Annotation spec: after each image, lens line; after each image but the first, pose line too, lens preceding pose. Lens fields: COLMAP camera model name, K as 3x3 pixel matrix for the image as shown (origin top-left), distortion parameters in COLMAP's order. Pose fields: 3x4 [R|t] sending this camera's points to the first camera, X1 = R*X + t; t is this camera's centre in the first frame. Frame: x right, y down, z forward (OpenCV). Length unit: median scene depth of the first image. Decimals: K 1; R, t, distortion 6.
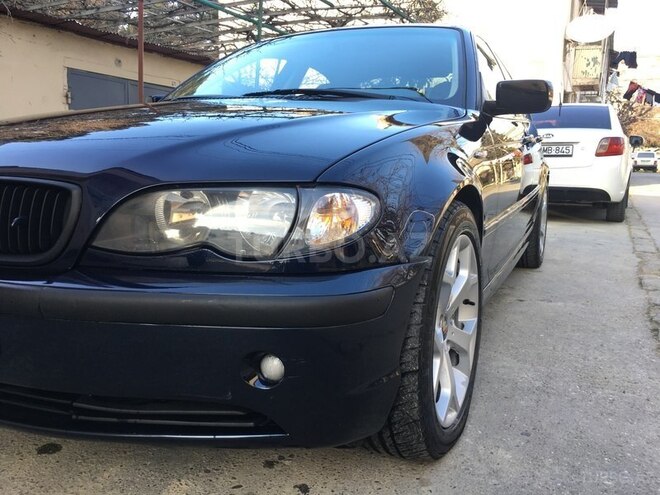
lens RADIAL K [[560.2, 0, 332.7], [0, 560.2, 248.7], [0, 0, 1]] dist [0.059516, -0.087831]
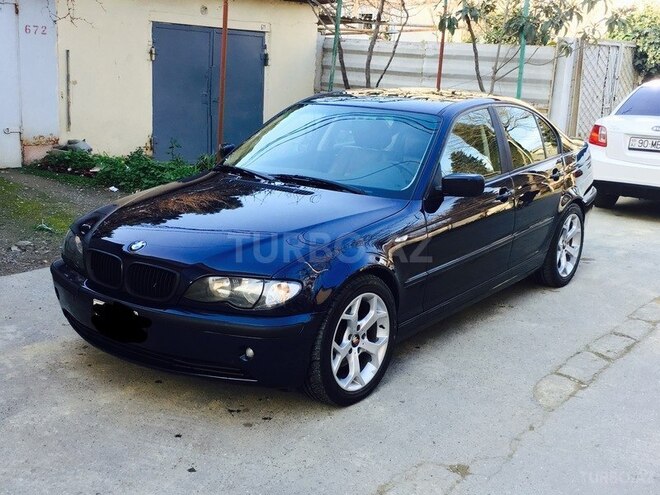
lens RADIAL K [[808.8, 0, 328.1], [0, 808.8, 245.6], [0, 0, 1]] dist [0.006230, 0.000000]
pose [[0.978262, 0.065068, -0.196899, 0.670407], [-0.050843, 0.995775, 0.076461, -0.408454], [0.201042, -0.064788, 0.977438, -1.776293]]
